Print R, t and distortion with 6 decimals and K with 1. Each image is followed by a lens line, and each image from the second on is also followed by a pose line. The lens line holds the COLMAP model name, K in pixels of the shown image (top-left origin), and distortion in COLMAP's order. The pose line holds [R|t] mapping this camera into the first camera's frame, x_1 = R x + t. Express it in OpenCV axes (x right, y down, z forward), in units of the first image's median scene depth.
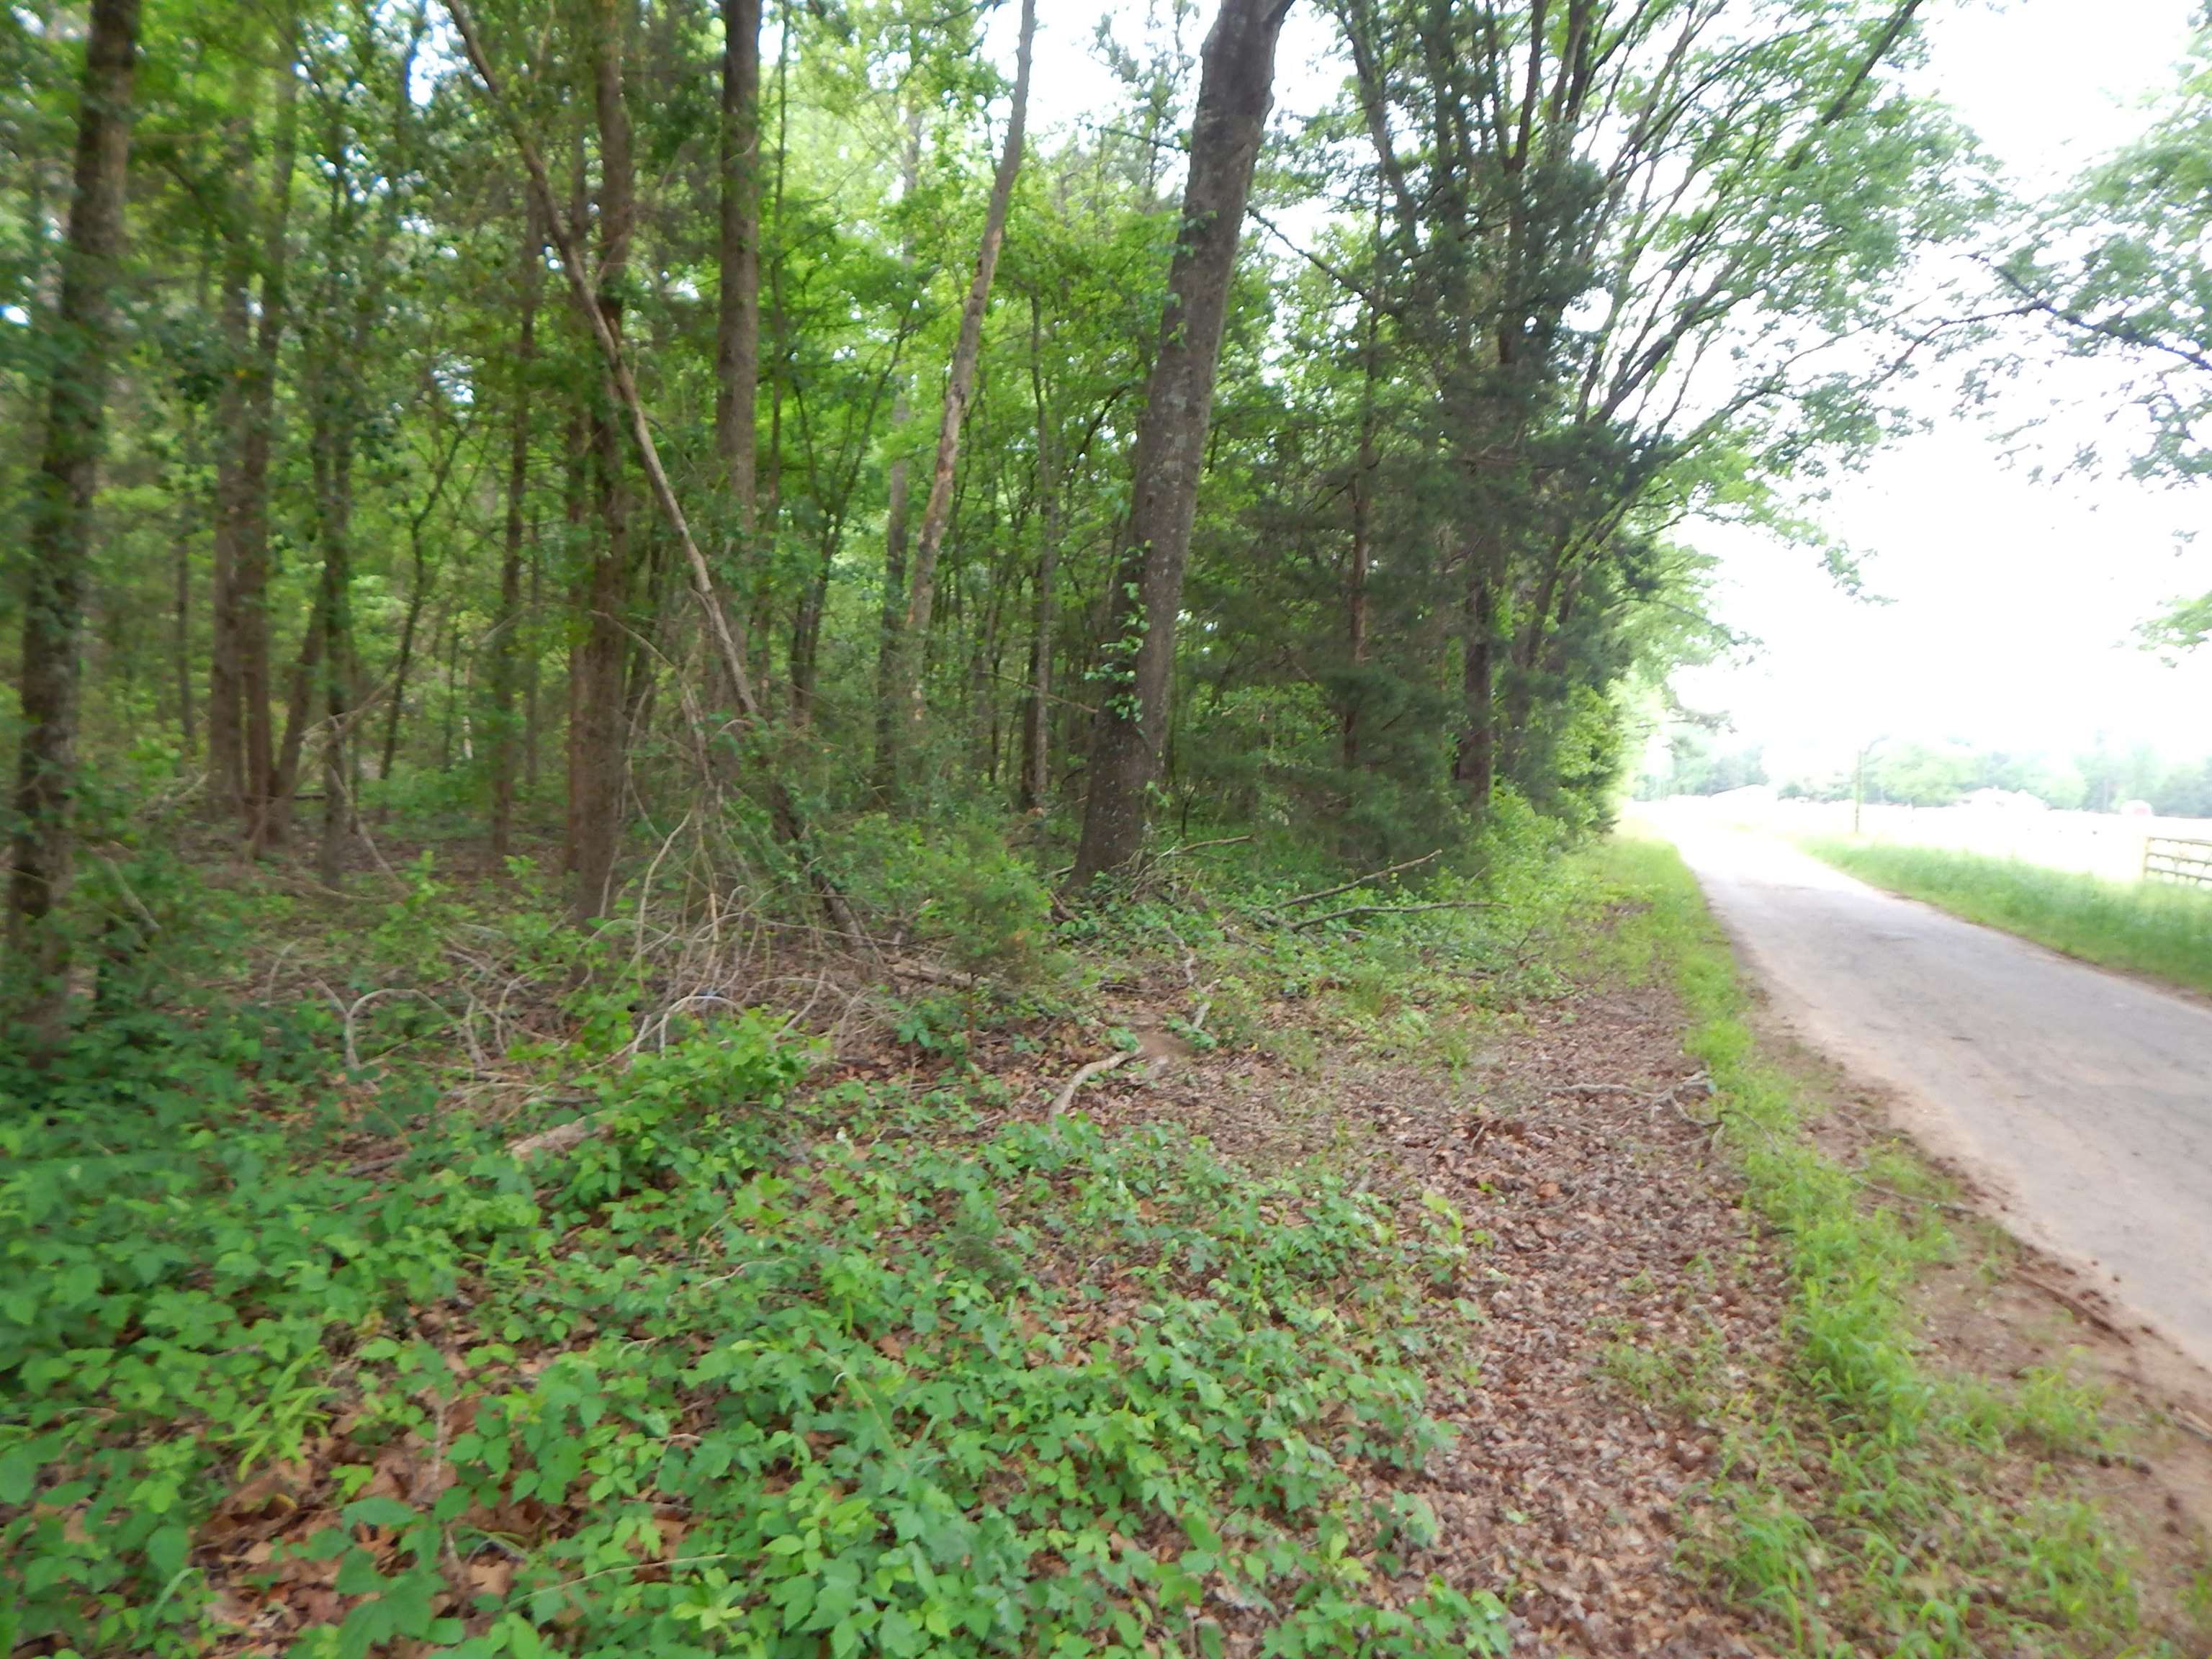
lens RADIAL K [[1439.2, 0, 1106.7], [0, 1439.2, 823.8], [0, 0, 1]] dist [-0.011499, 0.003577]
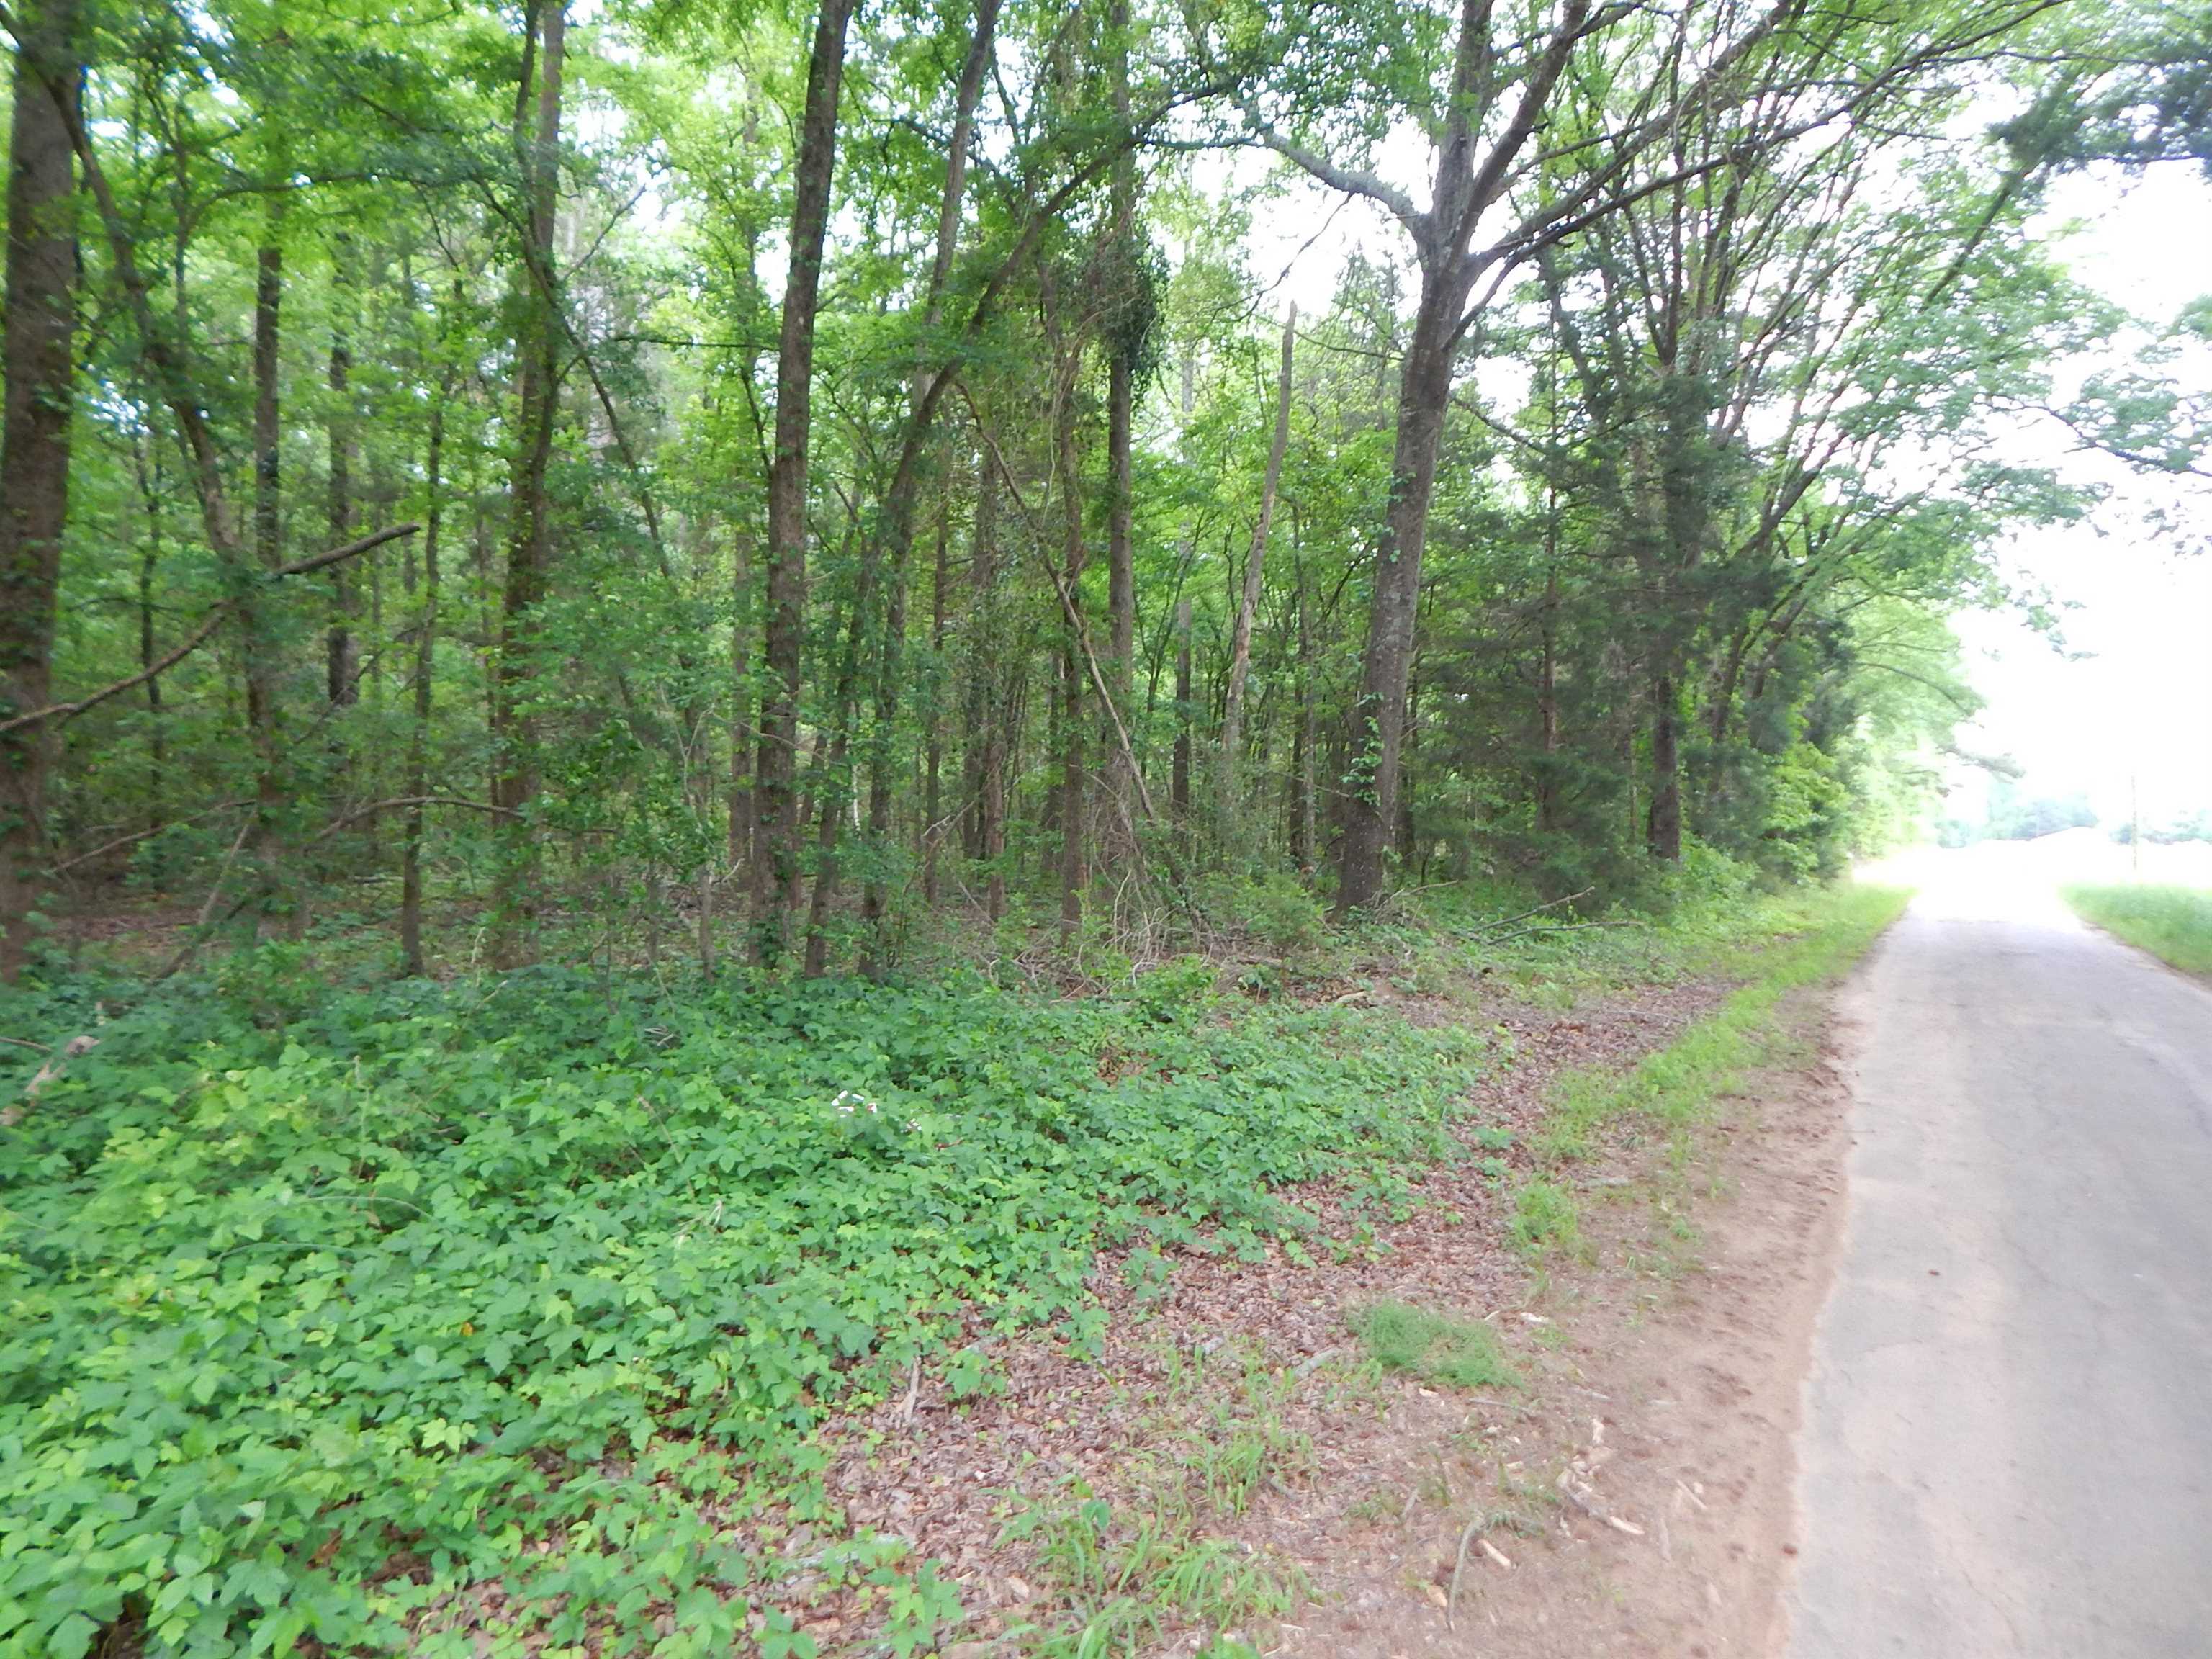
lens RADIAL K [[1439.2, 0, 1111.6], [0, 1439.2, 823.5], [0, 0, 1]] dist [-0.011499, 0.003577]
pose [[0.983725, -0.033908, -0.176453, 0.007539], [0.025478, 0.998433, -0.049820, 0.007939], [0.177865, 0.044513, 0.983048, -0.282386]]
